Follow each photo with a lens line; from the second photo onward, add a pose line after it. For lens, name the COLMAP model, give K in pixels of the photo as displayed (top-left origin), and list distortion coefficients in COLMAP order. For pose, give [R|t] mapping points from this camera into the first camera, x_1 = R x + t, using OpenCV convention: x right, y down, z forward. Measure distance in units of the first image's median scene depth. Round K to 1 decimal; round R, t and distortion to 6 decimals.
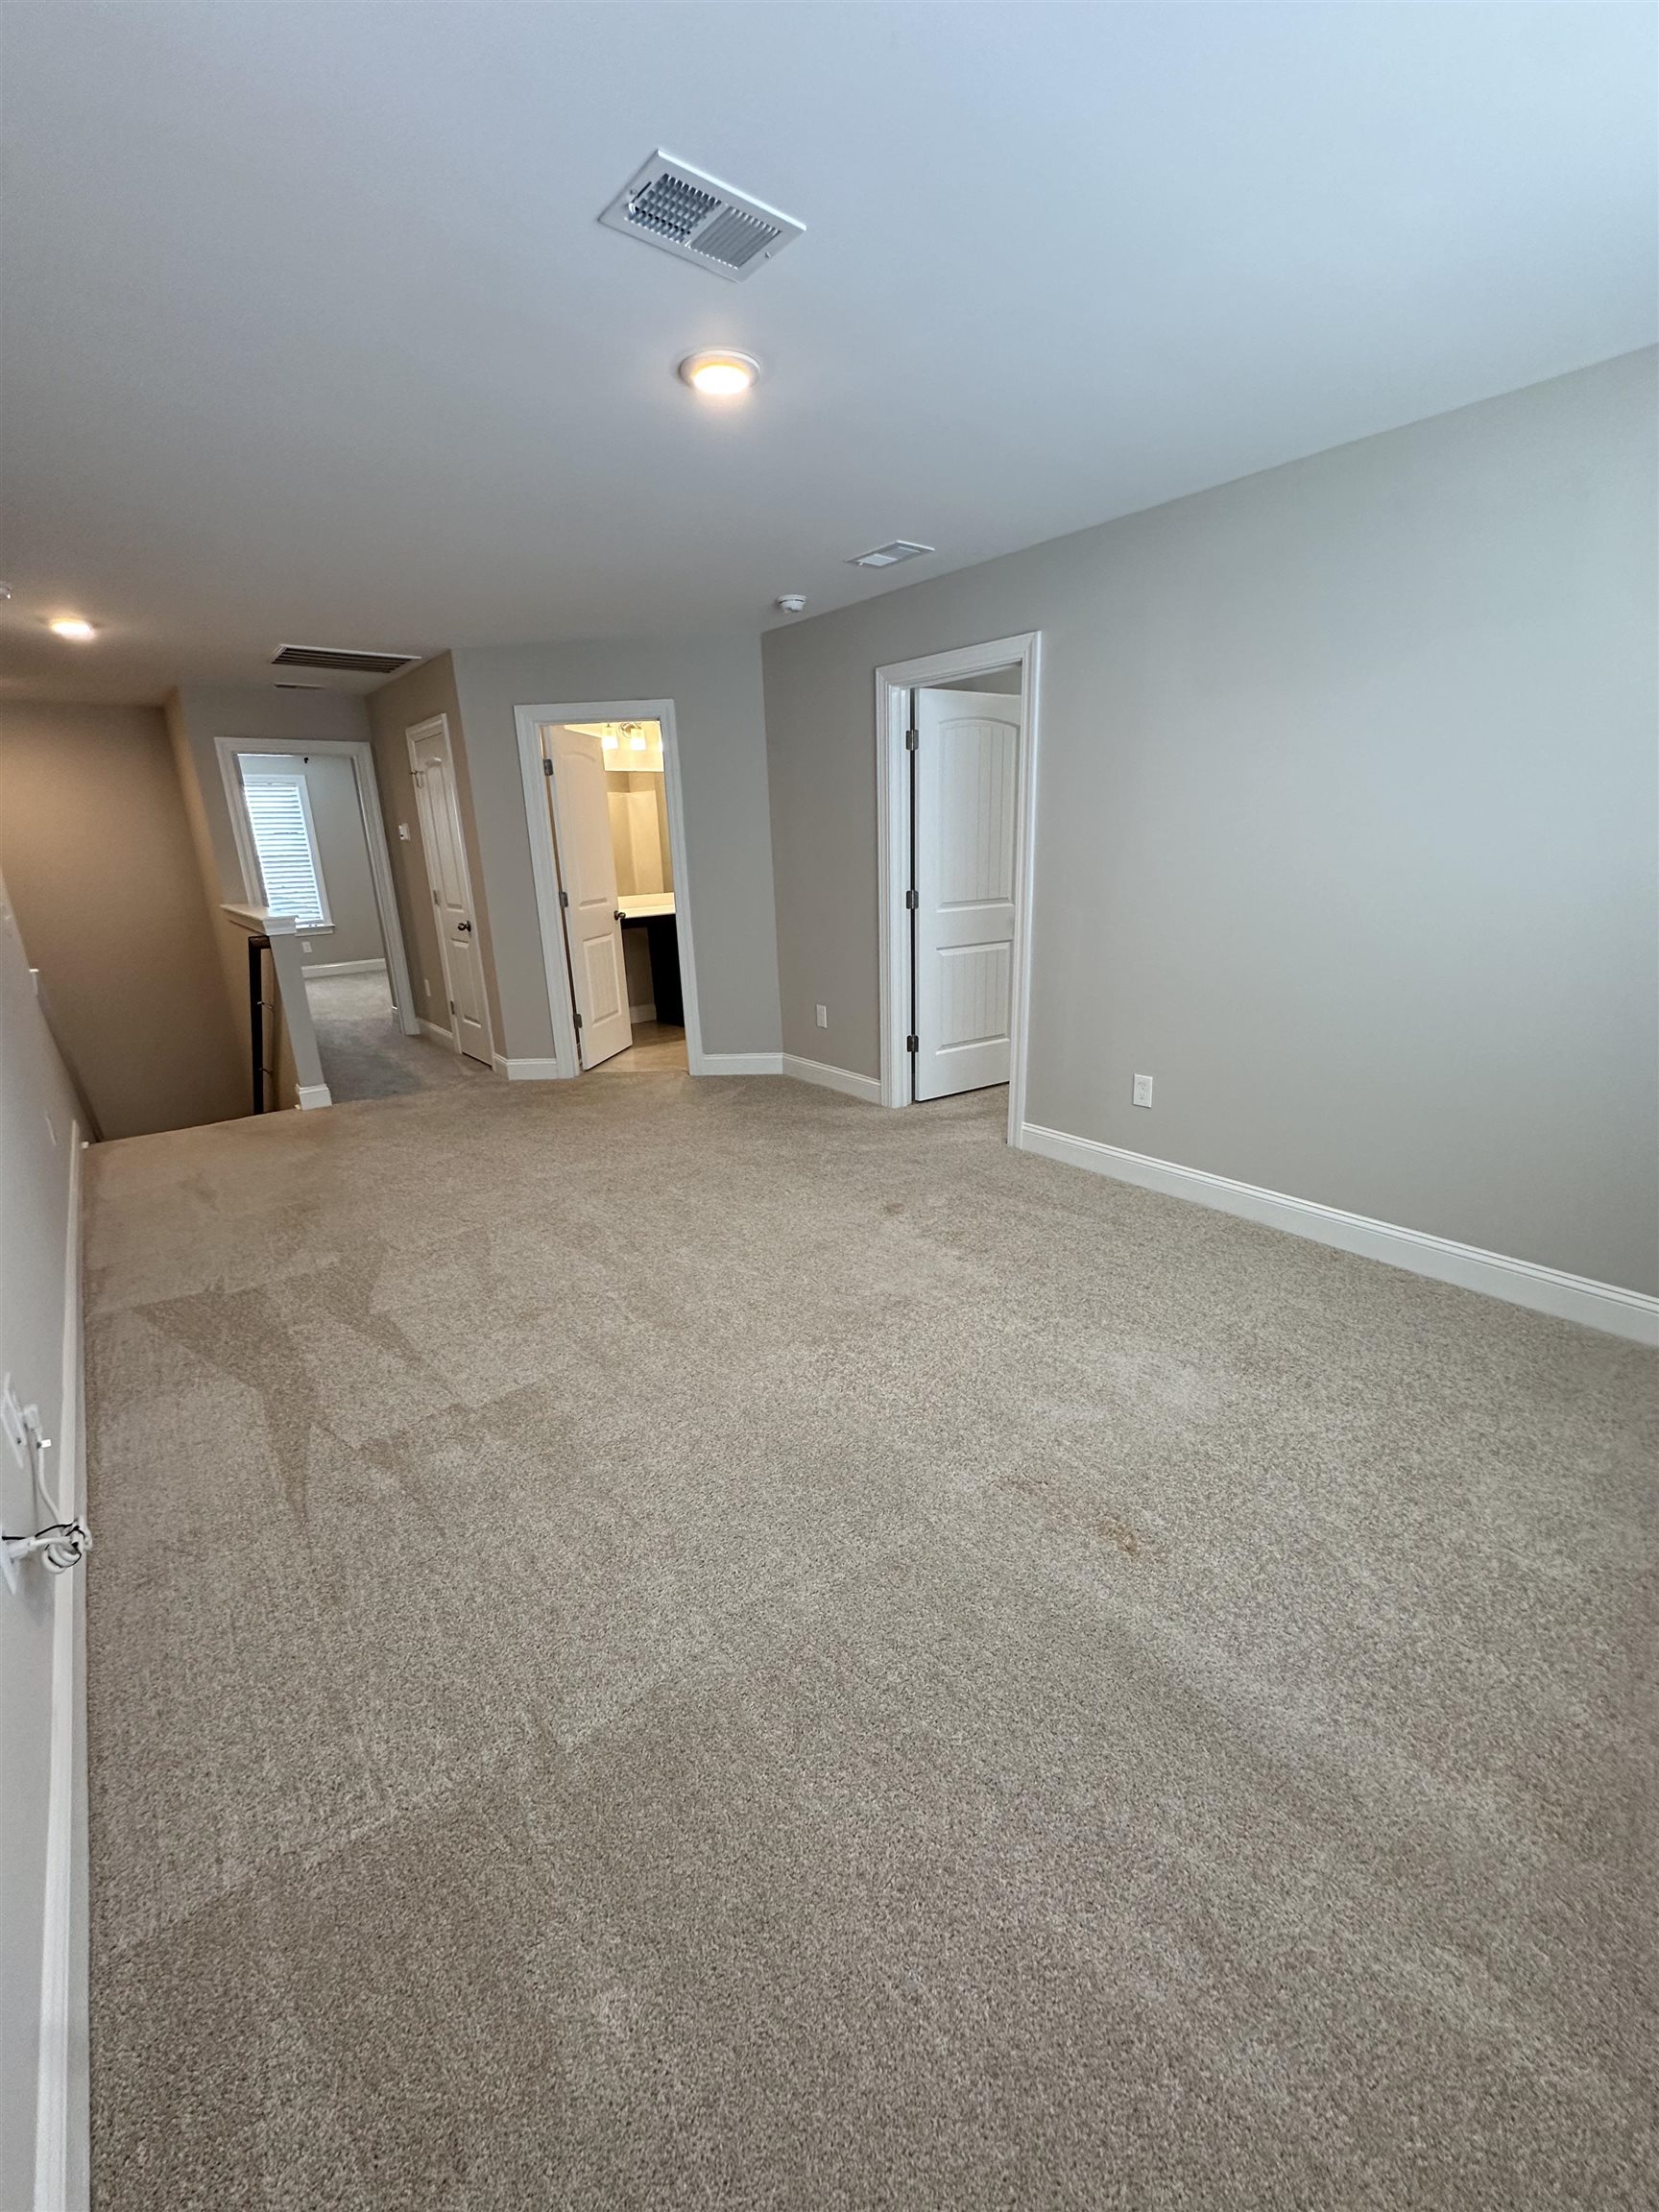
lens RADIAL K [[884.8, 0, 829.7], [0, 884.8, 1106.5], [0, 0, 1]] dist [-0.004037, 0.000720]
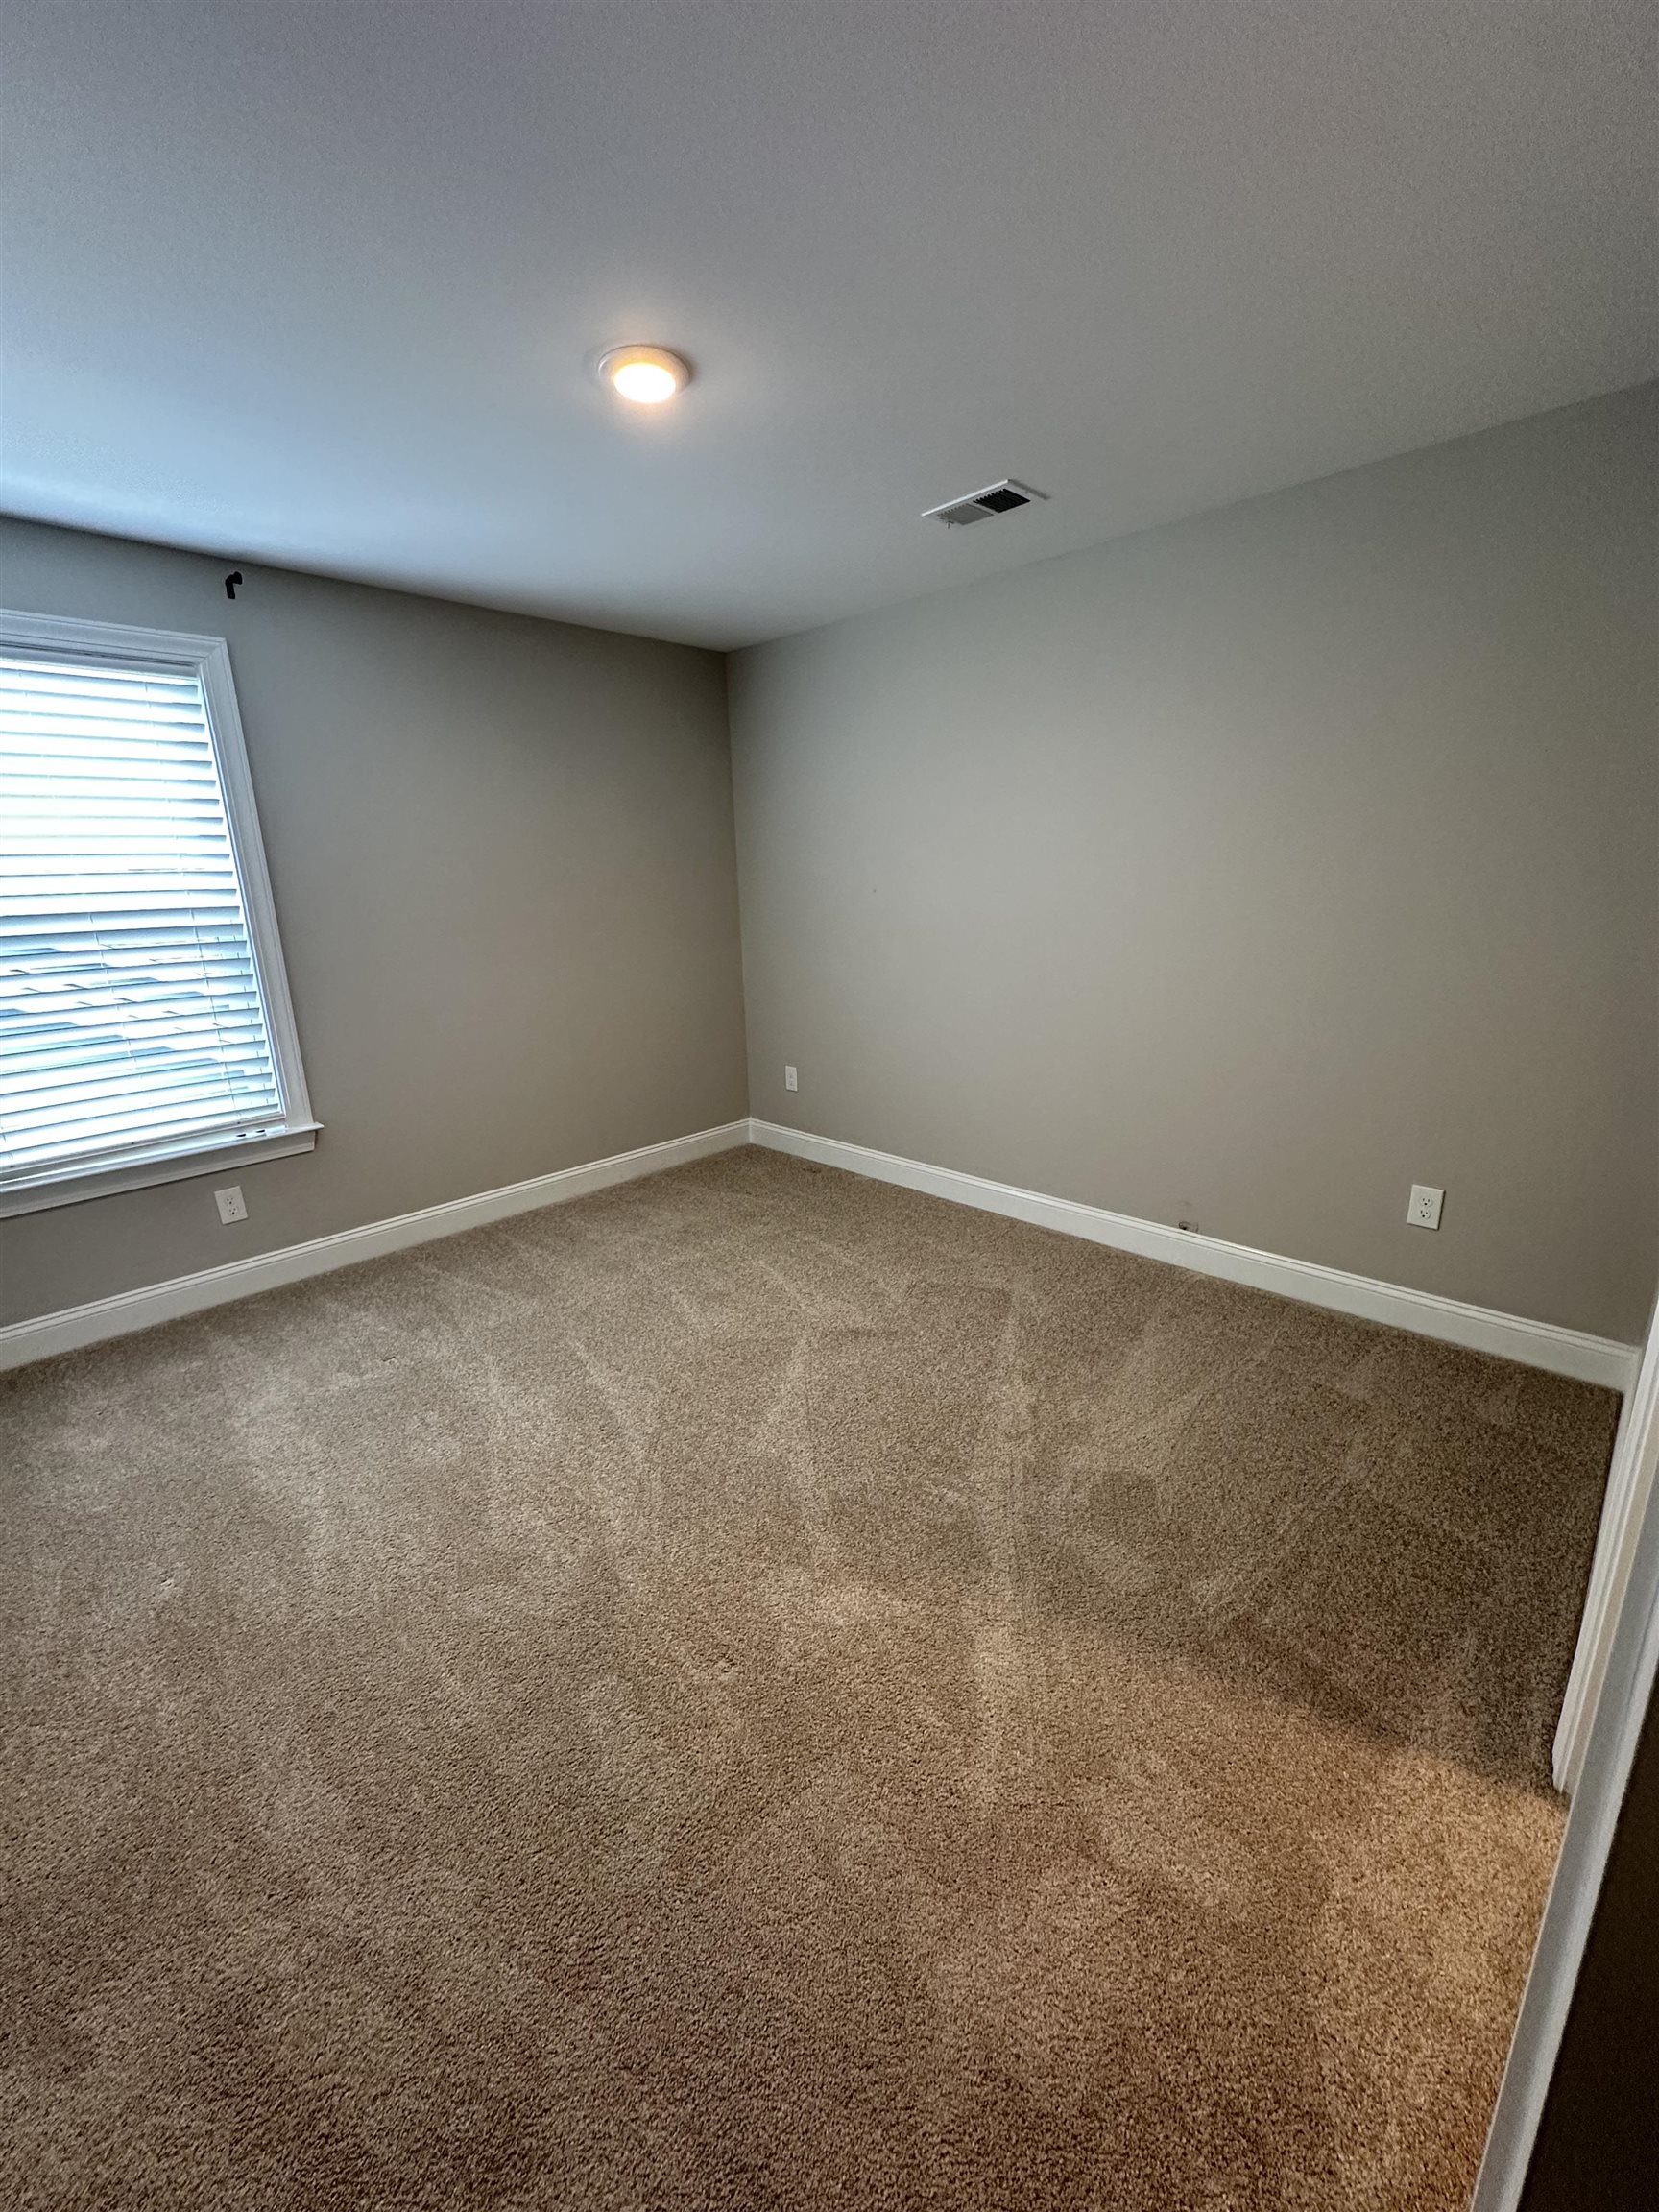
lens RADIAL K [[884.8, 0, 829.7], [0, 884.8, 1106.5], [0, 0, 1]] dist [-0.004037, 0.000720]
pose [[0.991780, -0.022078, 0.126036, -0.419816], [0.027288, 0.998836, -0.039766, -0.197394], [-0.125011, 0.042878, 0.991228, 0.660927]]
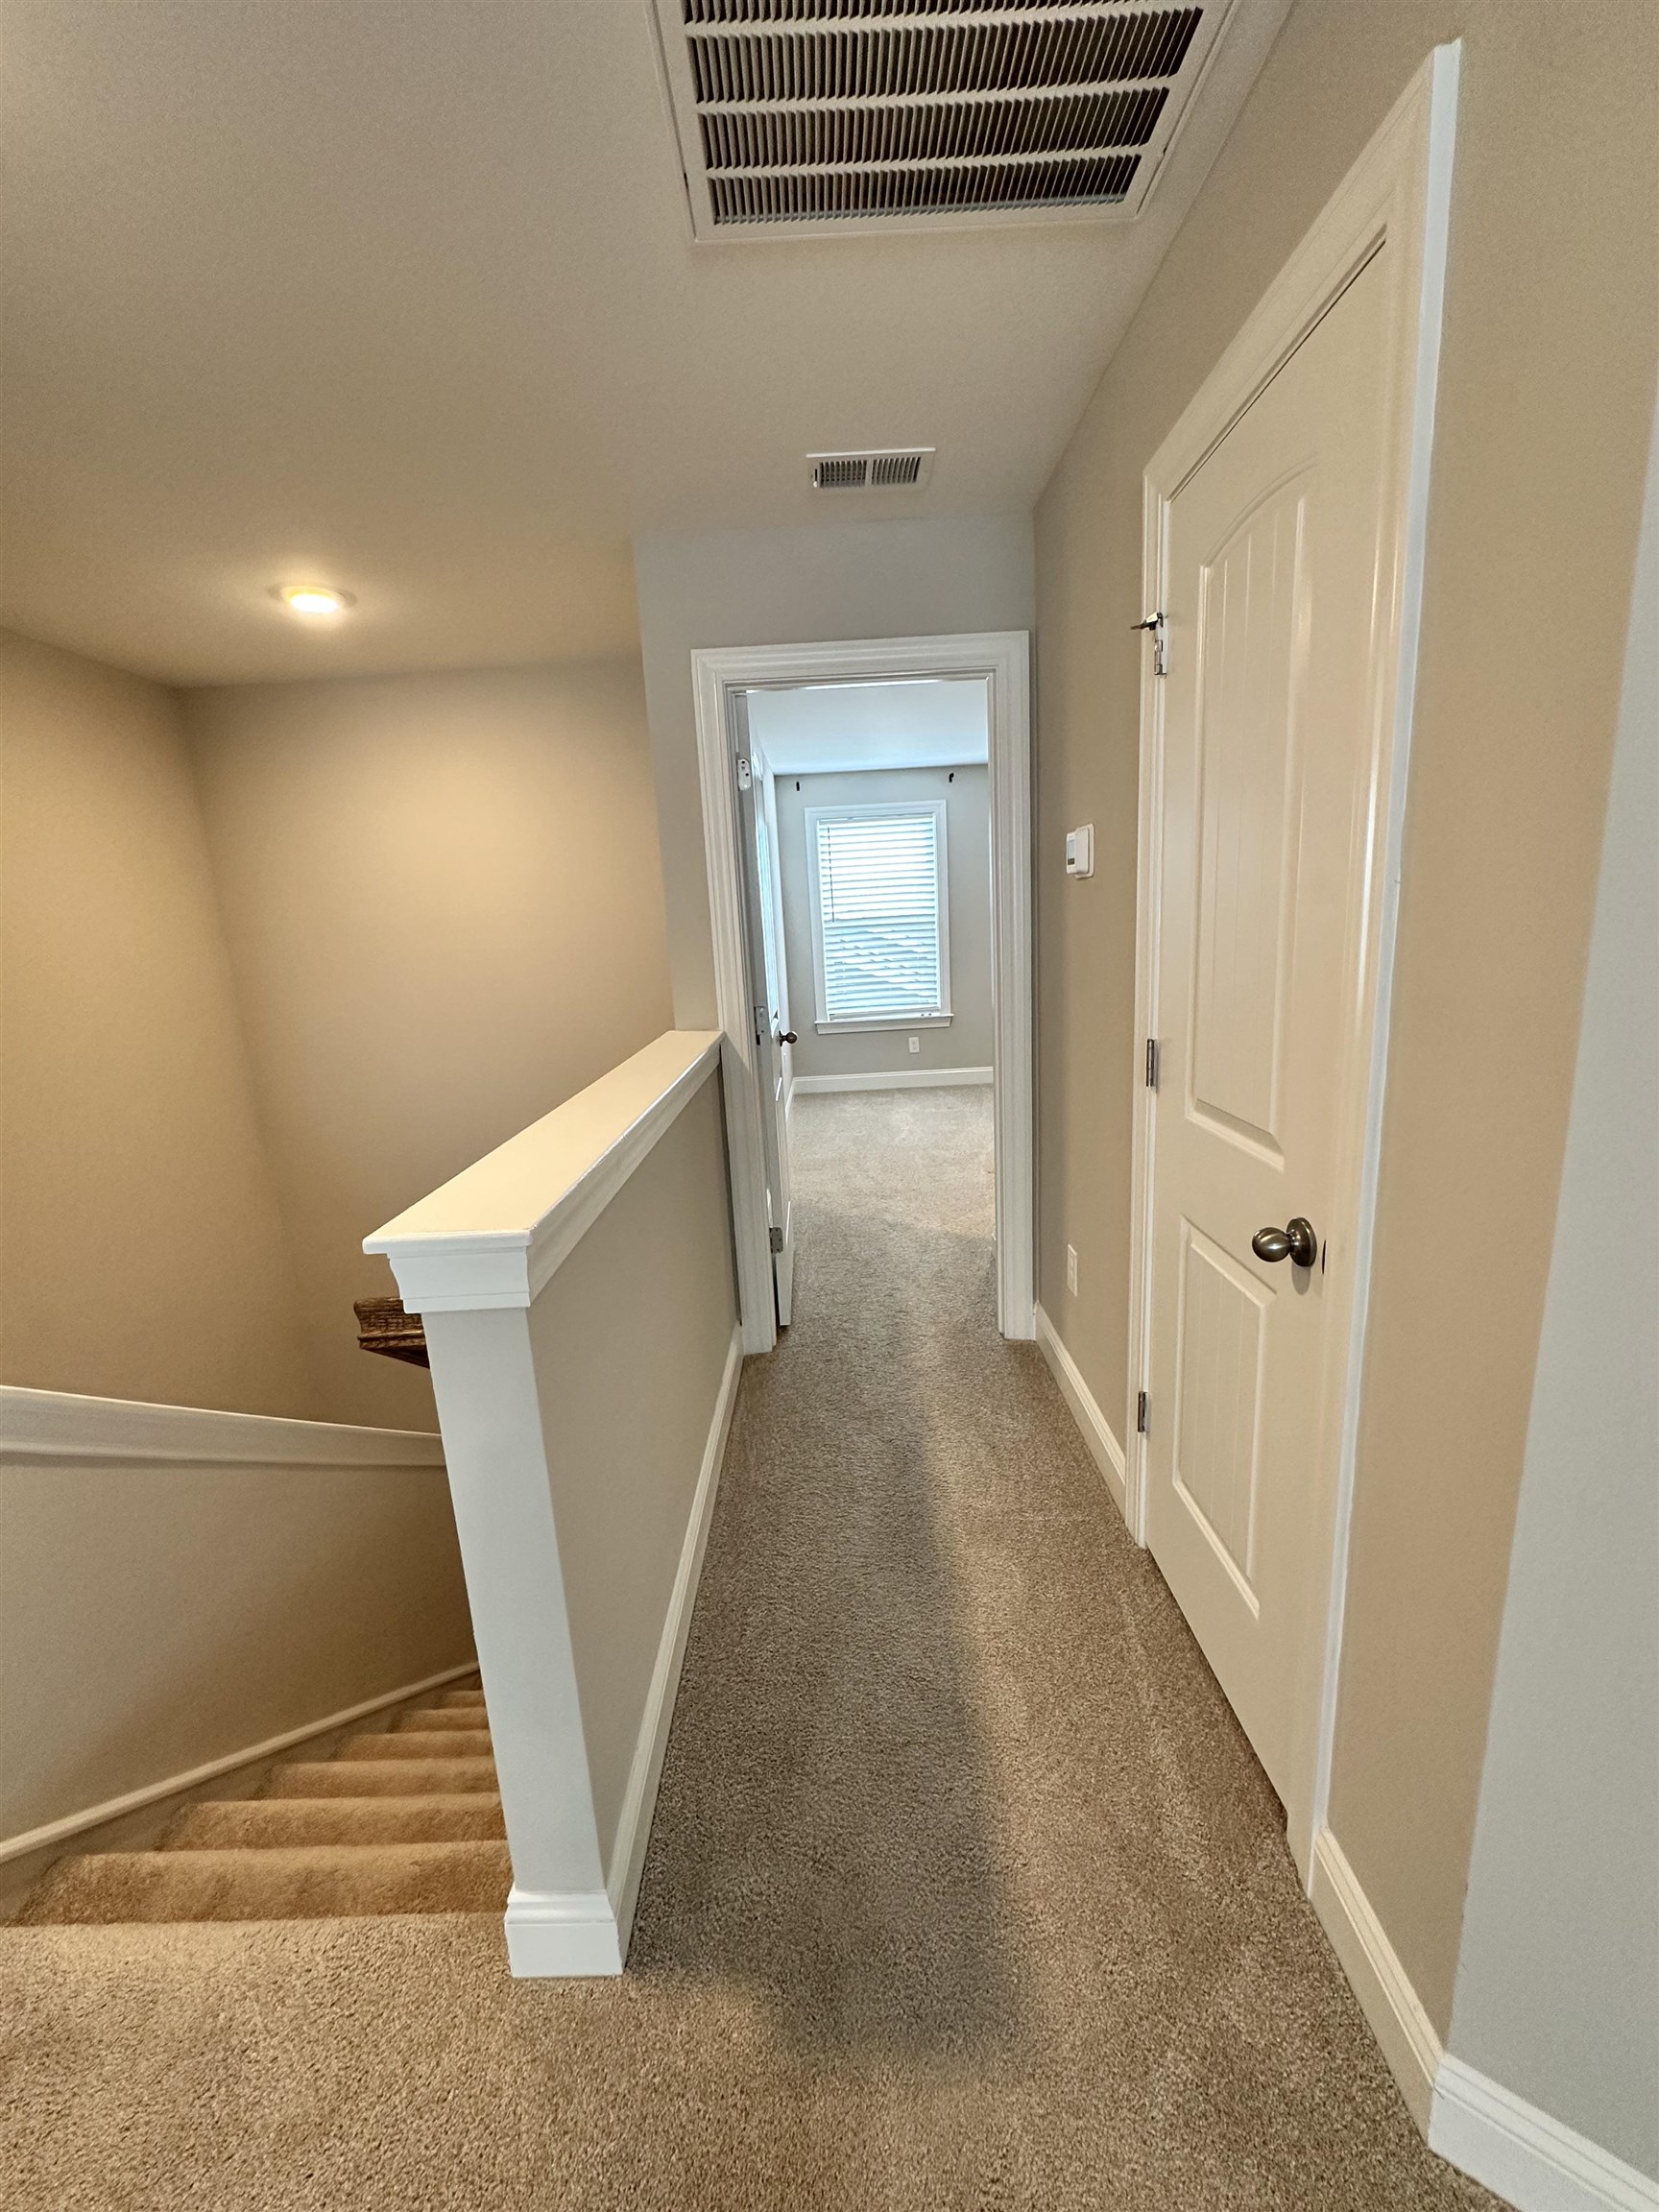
lens RADIAL K [[884.8, 0, 829.7], [0, 884.8, 1106.5], [0, 0, 1]] dist [-0.004037, 0.000720]
pose [[0.777696, 0.118864, -0.617301, -0.193360], [-0.157763, 0.987439, -0.008619, -0.112815], [0.608523, 0.104090, 0.786680, 0.394831]]
